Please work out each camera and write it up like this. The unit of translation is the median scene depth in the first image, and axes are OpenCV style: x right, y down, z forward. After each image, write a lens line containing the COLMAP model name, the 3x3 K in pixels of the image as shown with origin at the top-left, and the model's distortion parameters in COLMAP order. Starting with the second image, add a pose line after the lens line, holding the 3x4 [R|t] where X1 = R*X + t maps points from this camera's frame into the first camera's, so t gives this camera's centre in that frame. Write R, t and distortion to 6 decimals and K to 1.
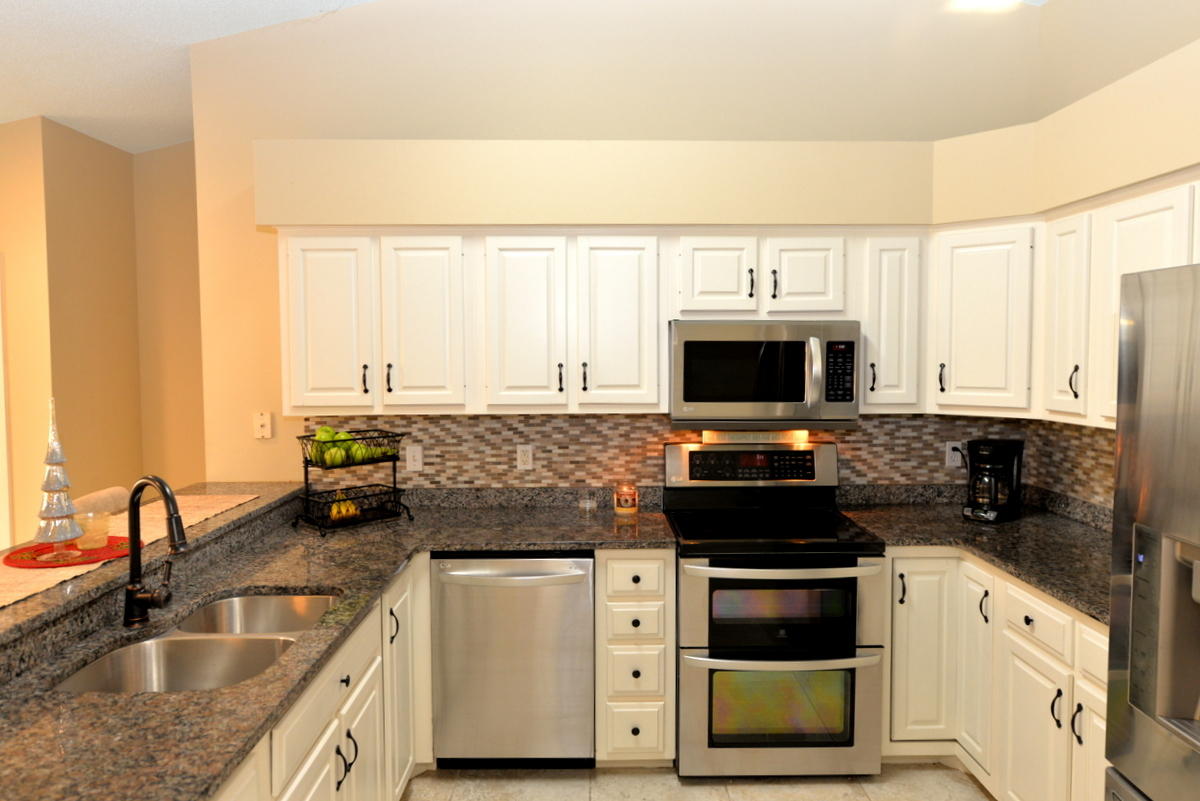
lens RADIAL K [[817.2, 0, 600.0], [0, 817.2, 400.5], [0, 0, 1]] dist [-0.003432, -0.000915]
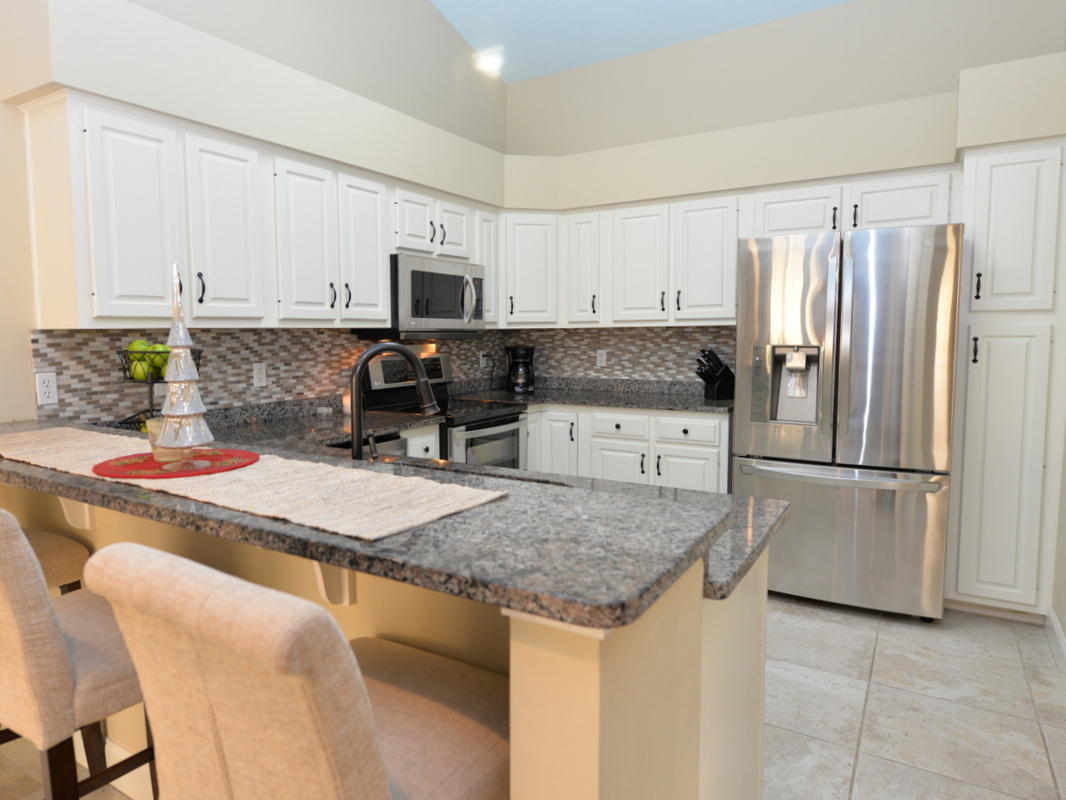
lens RADIAL K [[669.1, 0, 533.0], [0, 669.1, 400.0], [0, 0, 1]] dist [0.001767, -0.000273]
pose [[0.544700, -0.092868, 0.833473, -0.626450], [0.063292, 0.995568, 0.069566, 0.064049], [-0.836239, 0.014860, 0.548163, 0.228570]]
